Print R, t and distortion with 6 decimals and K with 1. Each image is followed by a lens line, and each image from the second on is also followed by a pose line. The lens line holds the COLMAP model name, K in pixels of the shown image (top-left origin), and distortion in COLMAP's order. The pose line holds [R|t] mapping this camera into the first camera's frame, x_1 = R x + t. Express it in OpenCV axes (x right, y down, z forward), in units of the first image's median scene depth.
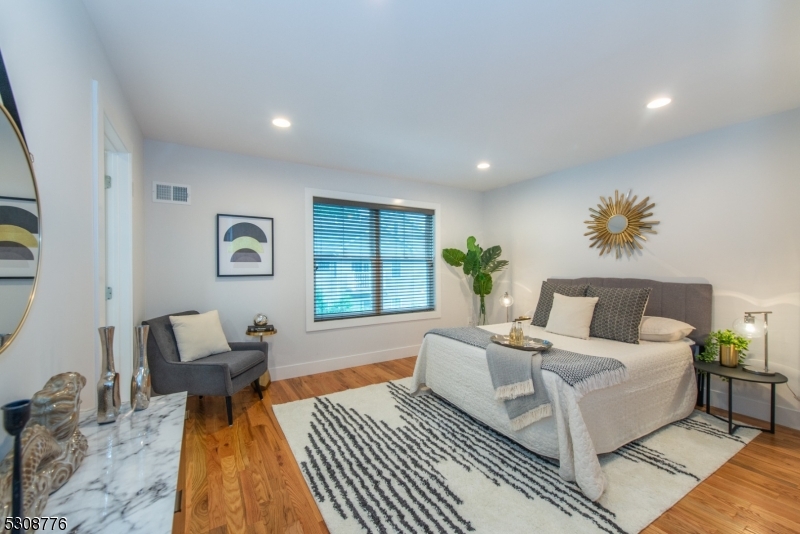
lens RADIAL K [[321.3, 0, 402.2], [0, 321.3, 265.2], [0, 0, 1]] dist [0.000350, -0.000046]
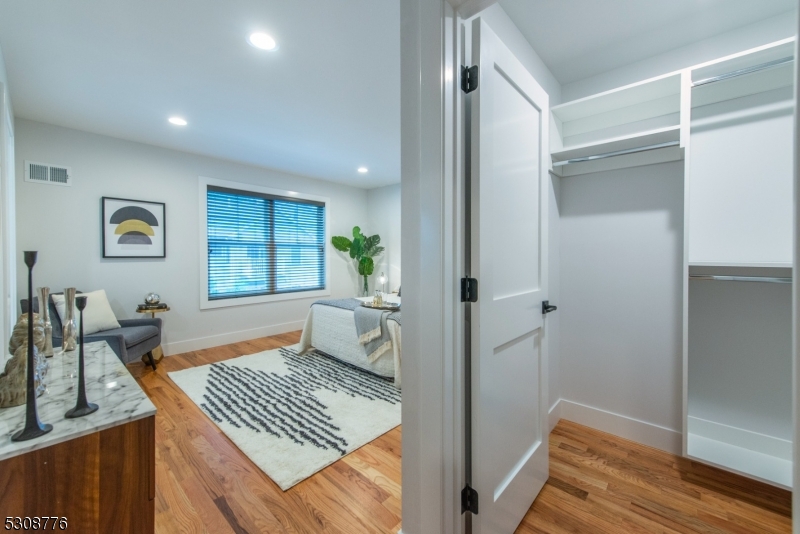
lens RADIAL K [[321.2, 0, 403.5], [0, 321.2, 258.8], [0, 0, 1]] dist [0.000562, -0.000041]
pose [[0.956654, 0.004064, 0.291198, 0.048332], [-0.009064, 0.999834, 0.015823, 0.013928], [-0.291085, -0.017777, 0.956532, -0.269453]]
